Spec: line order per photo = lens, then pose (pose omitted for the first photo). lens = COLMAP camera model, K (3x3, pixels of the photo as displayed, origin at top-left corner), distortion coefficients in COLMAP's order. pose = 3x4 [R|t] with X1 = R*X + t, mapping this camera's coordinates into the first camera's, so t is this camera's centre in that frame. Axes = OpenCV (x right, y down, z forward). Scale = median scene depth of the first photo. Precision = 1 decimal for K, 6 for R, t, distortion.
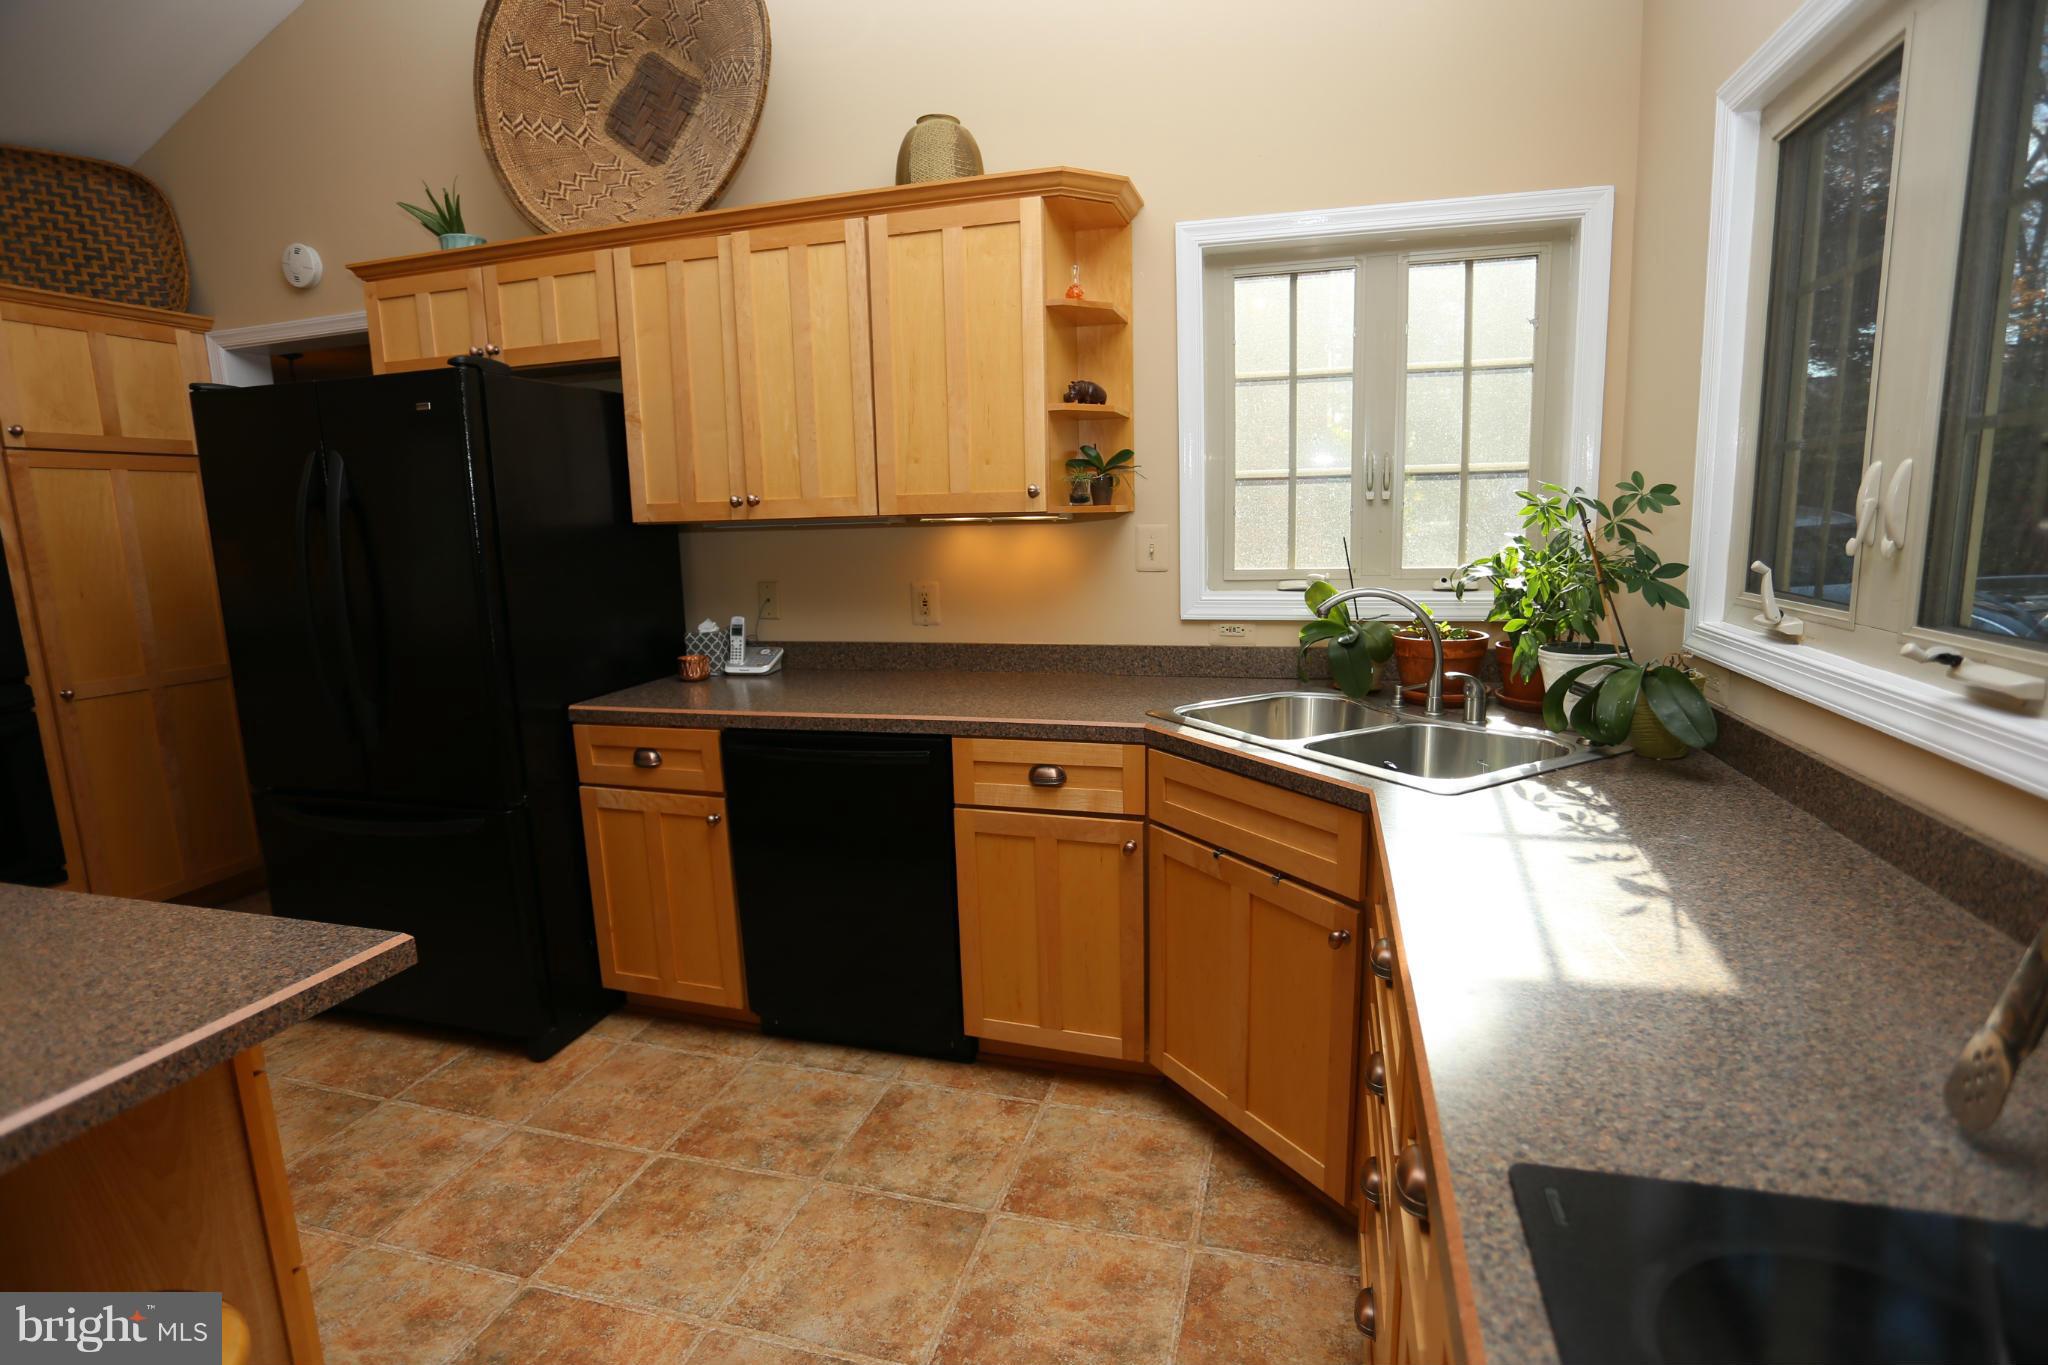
lens RADIAL K [[1022.0, 0, 1055.3], [0, 1022.0, 672.8], [0, 0, 1]] dist [-0.060334, 0.019828]
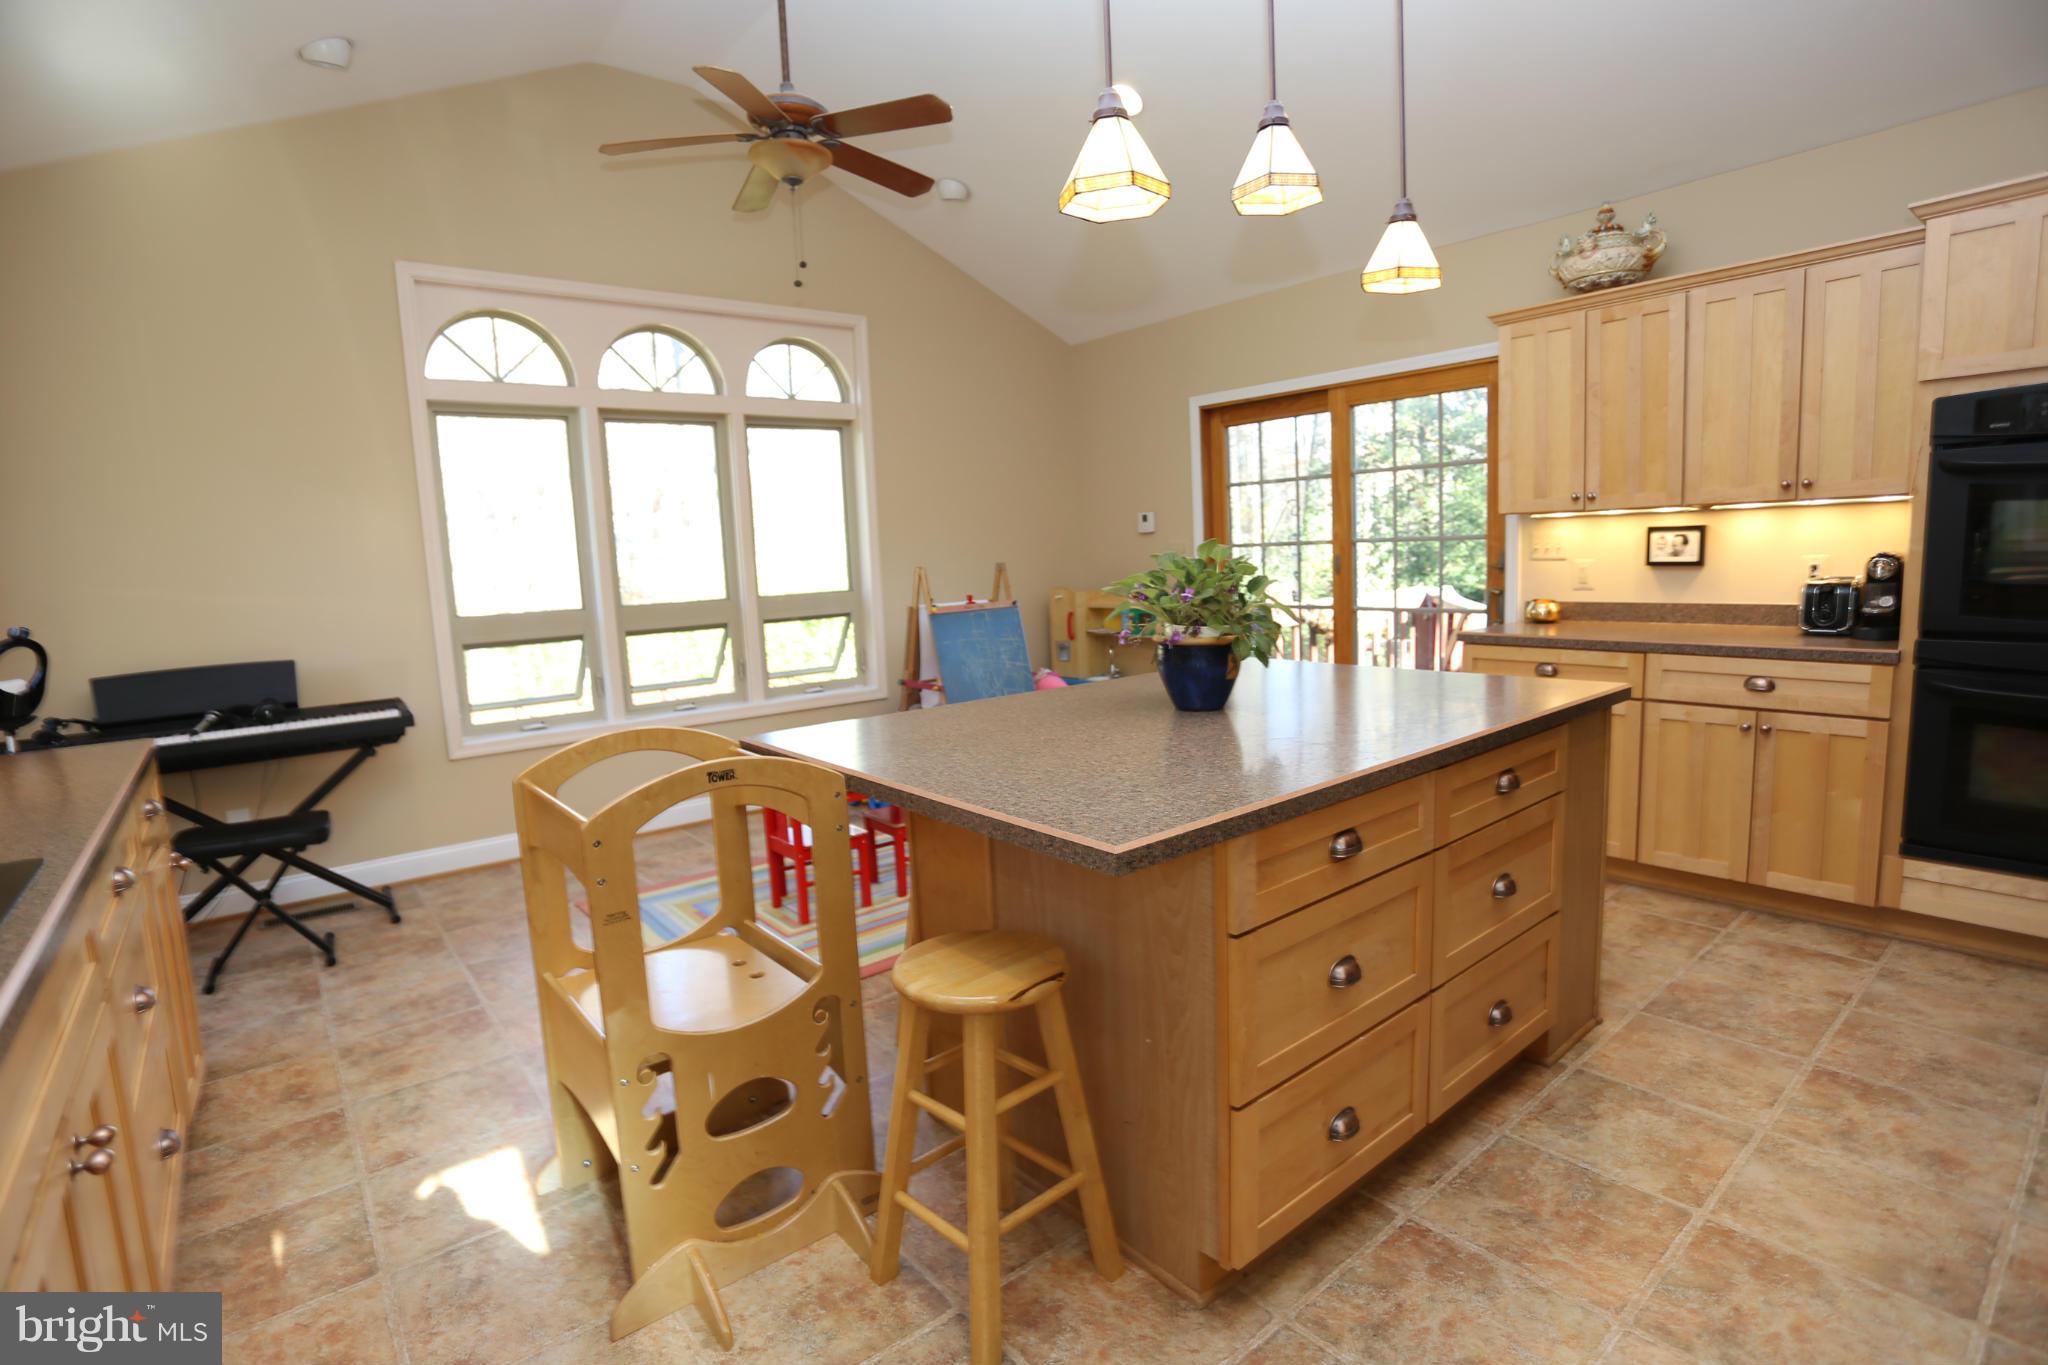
lens RADIAL K [[997.9, 0, 1031.1], [0, 997.9, 680.5], [0, 0, 1]] dist [-0.069795, 0.031139]
pose [[-0.570420, 0.161285, -0.805362, 0.098799], [-0.069643, 0.967502, 0.243083, -0.070613], [0.818395, 0.194747, -0.540651, 0.568401]]
